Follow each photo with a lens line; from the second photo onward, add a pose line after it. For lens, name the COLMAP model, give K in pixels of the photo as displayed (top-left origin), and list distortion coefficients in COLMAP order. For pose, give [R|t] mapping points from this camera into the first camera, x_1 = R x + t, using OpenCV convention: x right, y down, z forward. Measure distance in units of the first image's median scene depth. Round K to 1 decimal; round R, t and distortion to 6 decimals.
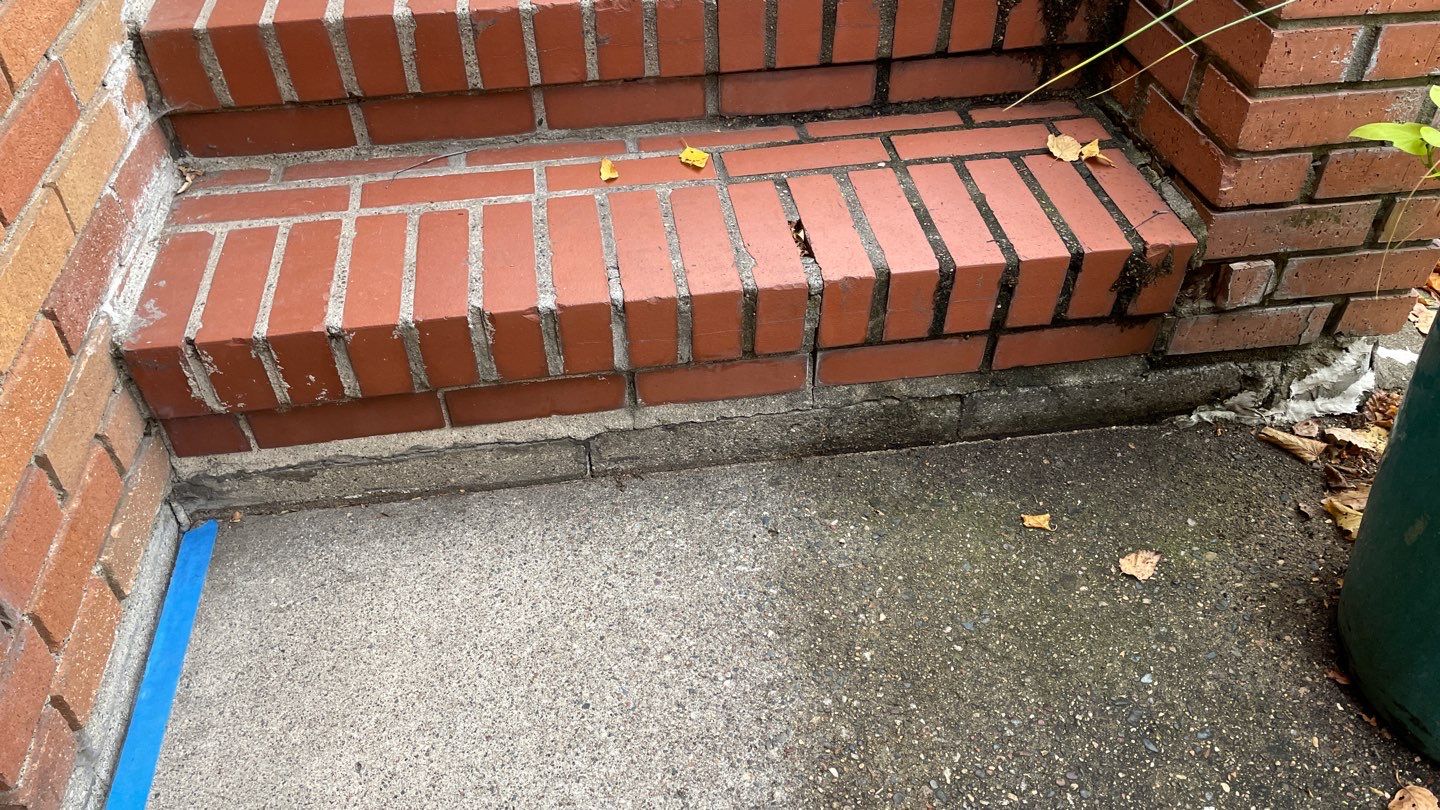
lens RADIAL K [[1079.2, 0, 715.2], [0, 1079.2, 403.9], [0, 0, 1]] dist [0.082490, -0.102854]
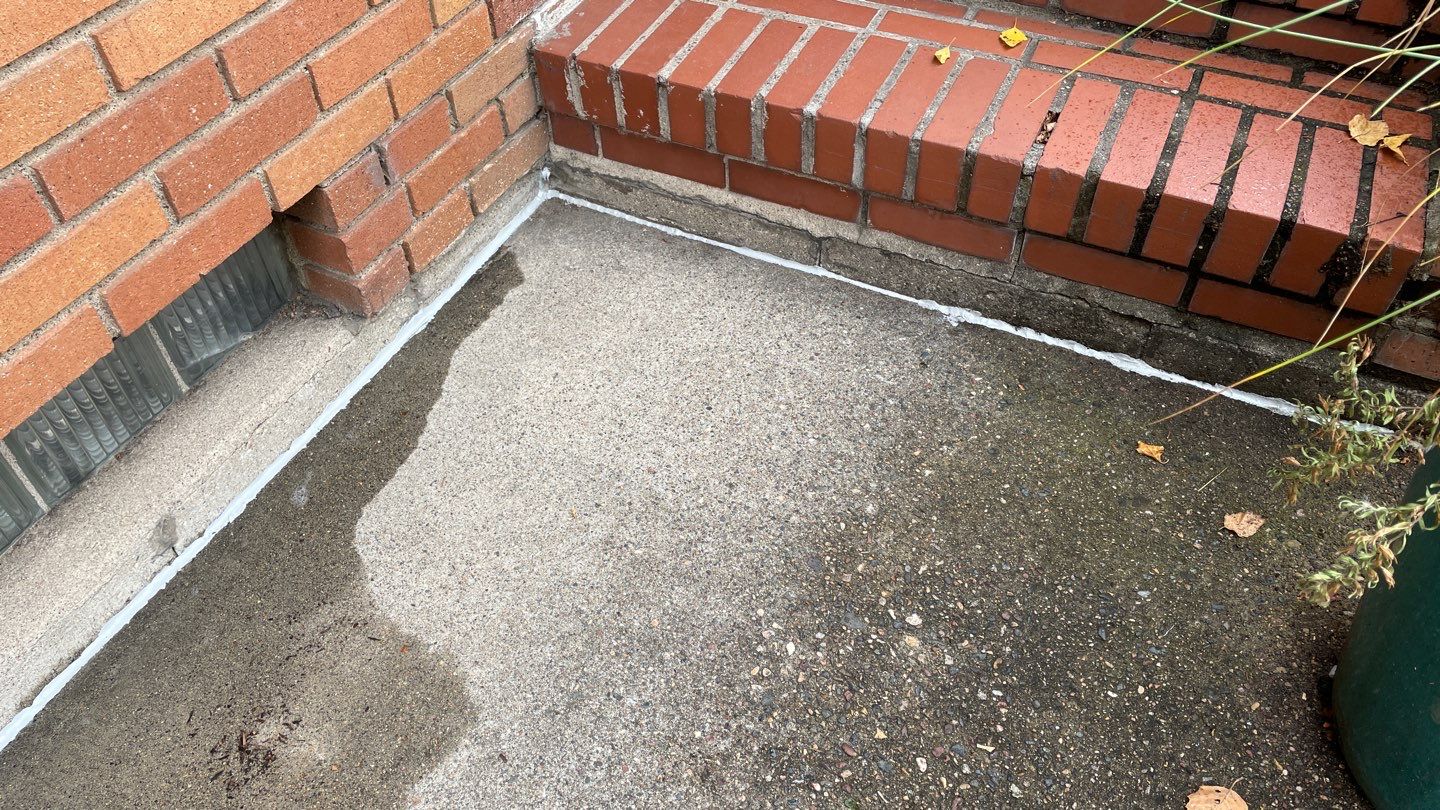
lens RADIAL K [[1079.2, 0, 719.1], [0, 1079.2, 412.1], [0, 0, 1]] dist [0.082490, -0.102854]
pose [[0.832126, 0.405184, -0.378672, 0.345374], [-0.363757, 0.914168, 0.178822, 0.037567], [0.418625, -0.011058, 0.908092, -0.167160]]
